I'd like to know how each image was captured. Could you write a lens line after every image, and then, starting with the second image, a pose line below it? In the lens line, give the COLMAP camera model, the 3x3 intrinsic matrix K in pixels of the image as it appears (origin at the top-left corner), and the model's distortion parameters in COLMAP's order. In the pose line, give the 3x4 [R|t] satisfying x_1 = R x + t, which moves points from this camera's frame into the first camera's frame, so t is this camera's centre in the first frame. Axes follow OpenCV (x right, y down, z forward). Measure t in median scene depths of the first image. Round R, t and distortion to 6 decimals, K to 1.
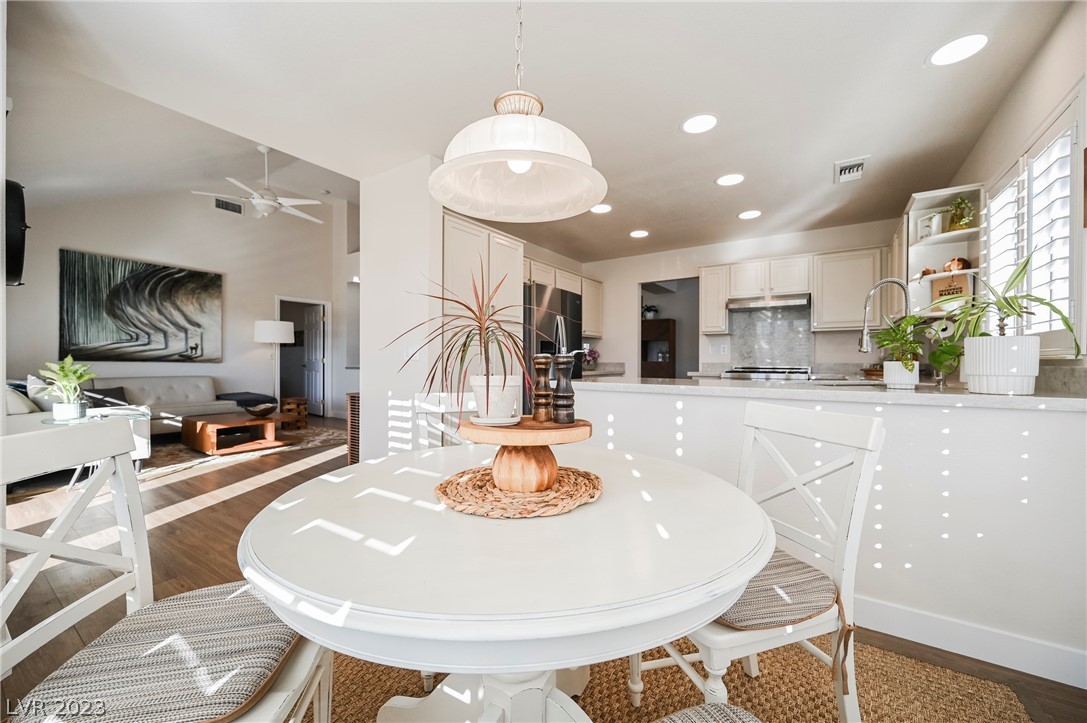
lens RADIAL K [[427.3, 0, 541.2], [0, 427.3, 361.0], [0, 0, 1]] dist [0.000662, 0.000172]
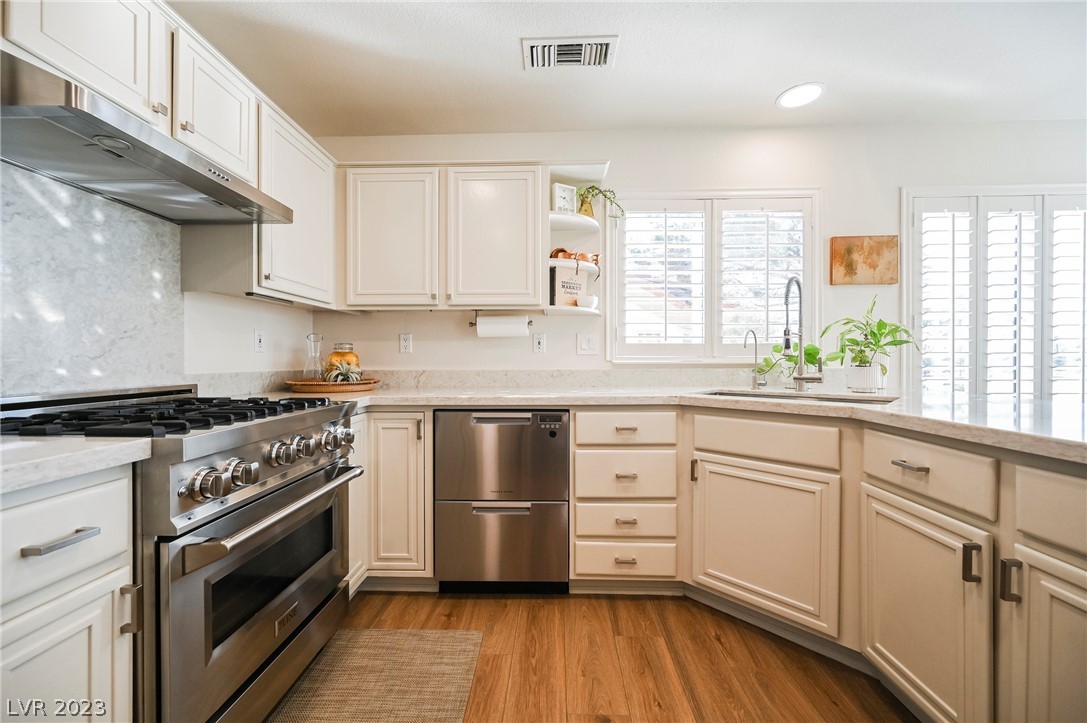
lens RADIAL K [[427.3, 0, 541.2], [0, 427.3, 361.0], [0, 0, 1]] dist [0.000662, 0.000172]
pose [[-0.534841, -0.001272, 0.844952, 0.241362], [0.002725, 0.999991, 0.003230, -0.010790], [-0.844948, 0.004030, -0.534833, 1.441784]]
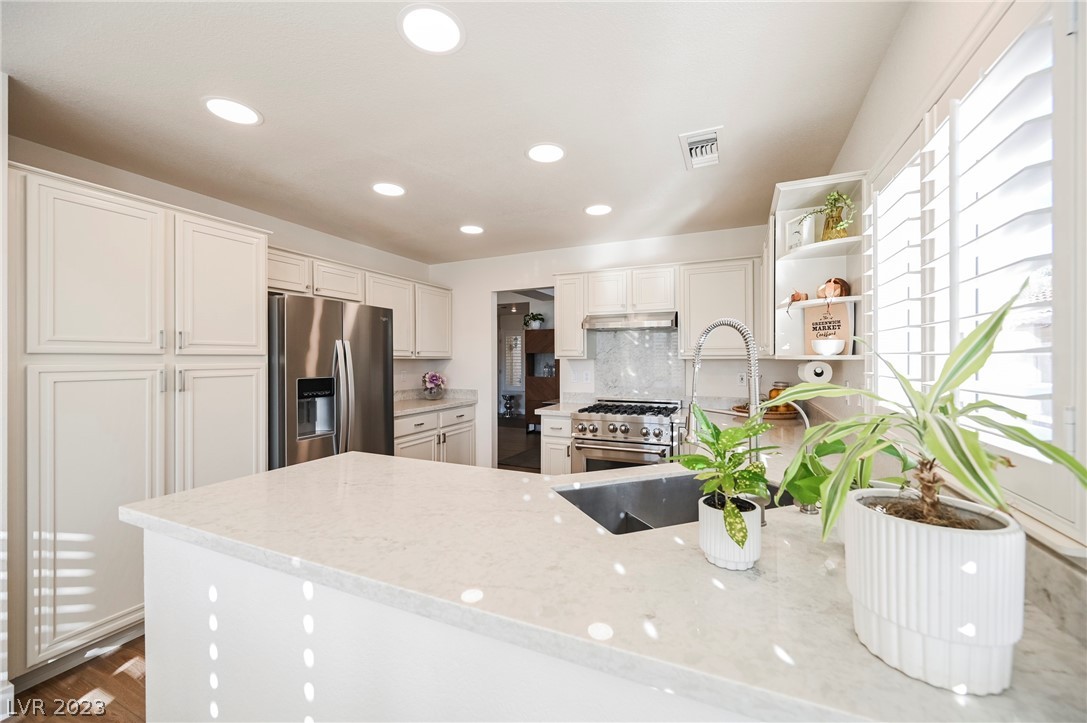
lens RADIAL K [[426.3, 0, 542.1], [0, 426.3, 357.2], [0, 0, 1]] dist [0.000778, 0.000155]
pose [[0.986426, -0.005007, 0.164130, 0.357528], [0.005799, 0.999974, -0.004348, -0.103521], [-0.164104, 0.005241, 0.986429, 0.361340]]
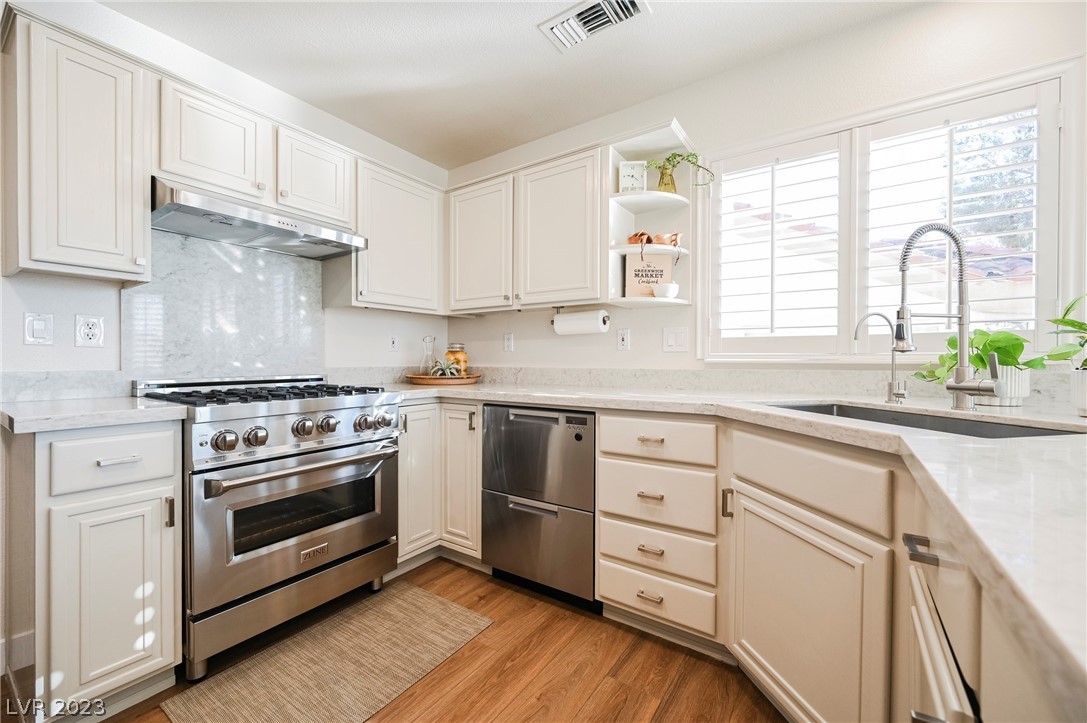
lens RADIAL K [[432.8, 0, 543.5], [0, 432.8, 361.5], [0, 0, 1]] dist [-0.000343, -0.000003]
pose [[0.003407, -0.005659, 0.999978, 0.171456], [0.000060, 0.999984, 0.005659, -0.007978], [-0.999994, 0.000040, 0.003407, 1.126277]]
